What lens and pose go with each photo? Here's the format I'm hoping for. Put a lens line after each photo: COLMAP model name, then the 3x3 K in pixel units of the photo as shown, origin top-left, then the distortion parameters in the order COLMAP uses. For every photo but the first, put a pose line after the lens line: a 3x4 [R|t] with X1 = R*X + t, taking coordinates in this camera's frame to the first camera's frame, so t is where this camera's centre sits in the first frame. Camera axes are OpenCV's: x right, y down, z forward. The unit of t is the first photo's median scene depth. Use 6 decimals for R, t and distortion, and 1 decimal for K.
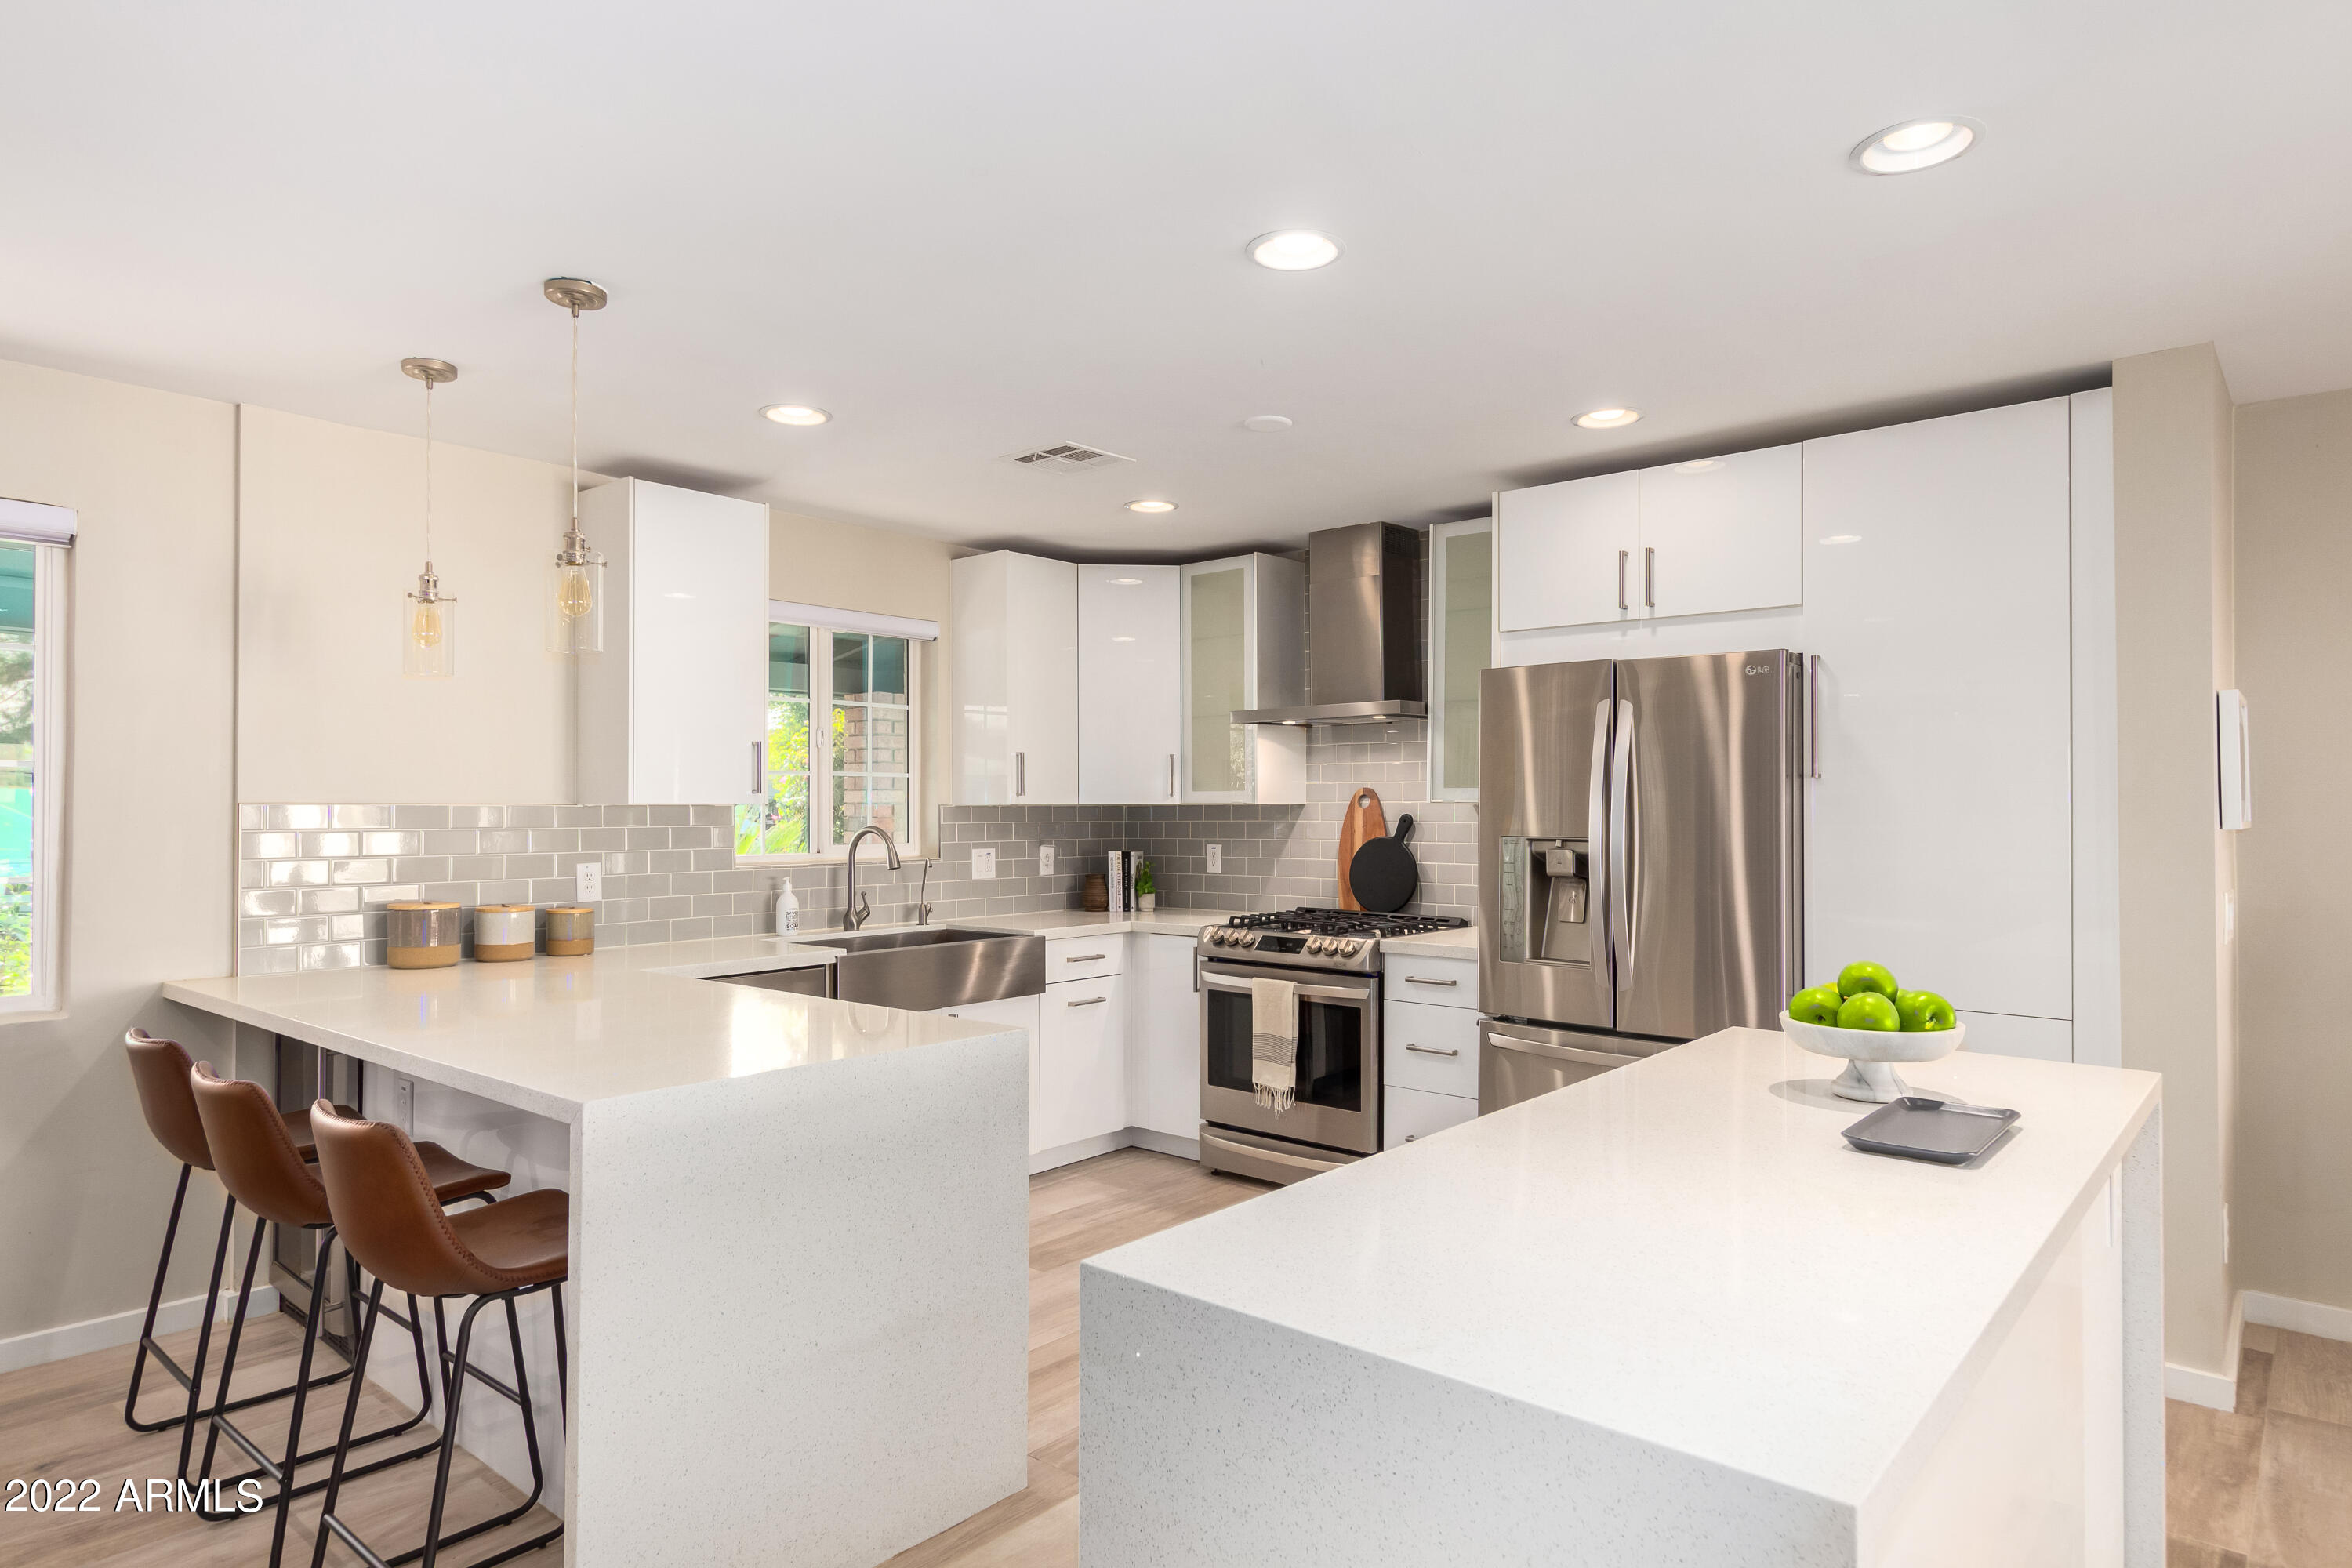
lens RADIAL K [[1364.6, 0, 1176.0], [0, 1364.6, 784.0], [0, 0, 1]] dist [-0.005145, -0.000888]
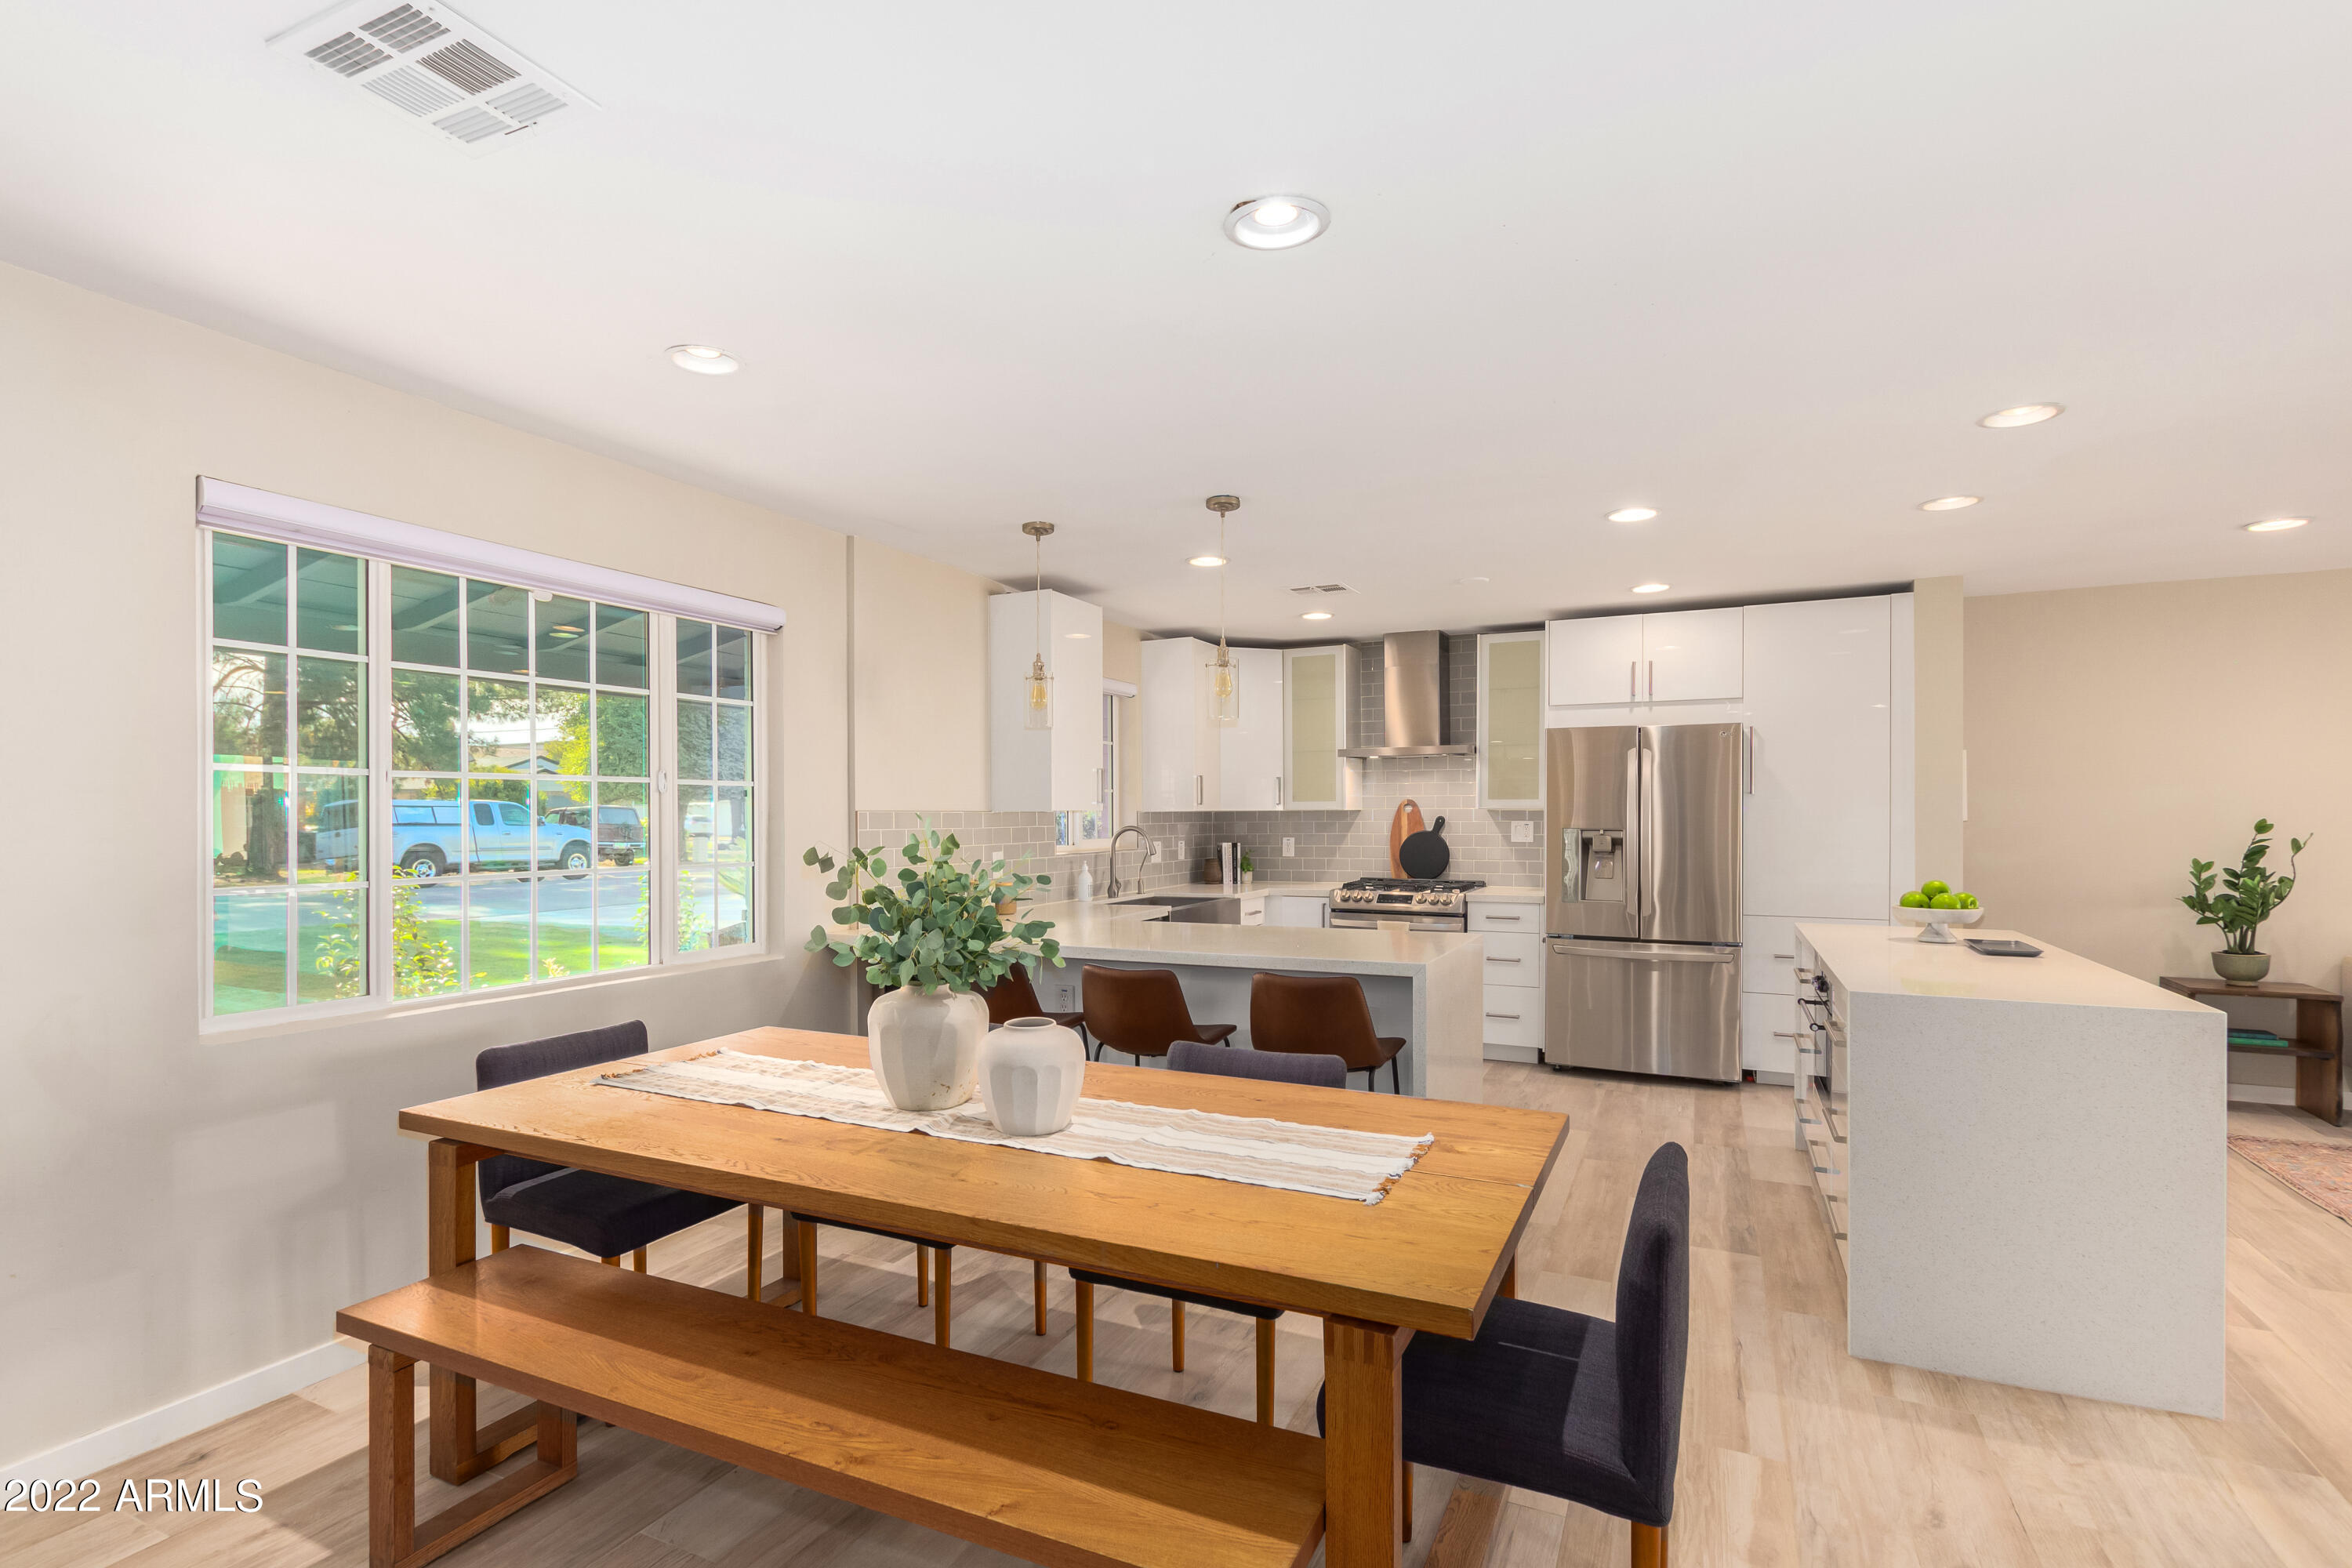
lens RADIAL K [[1131.3, 0, 1178.6], [0, 1131.3, 818.7], [0, 0, 1]] dist [-0.000353, -0.000585]
pose [[0.964160, -0.005493, 0.265266, -0.469138], [-0.000204, 0.999770, 0.021447, -0.002903], [-0.265323, -0.020732, 0.963937, -0.176603]]
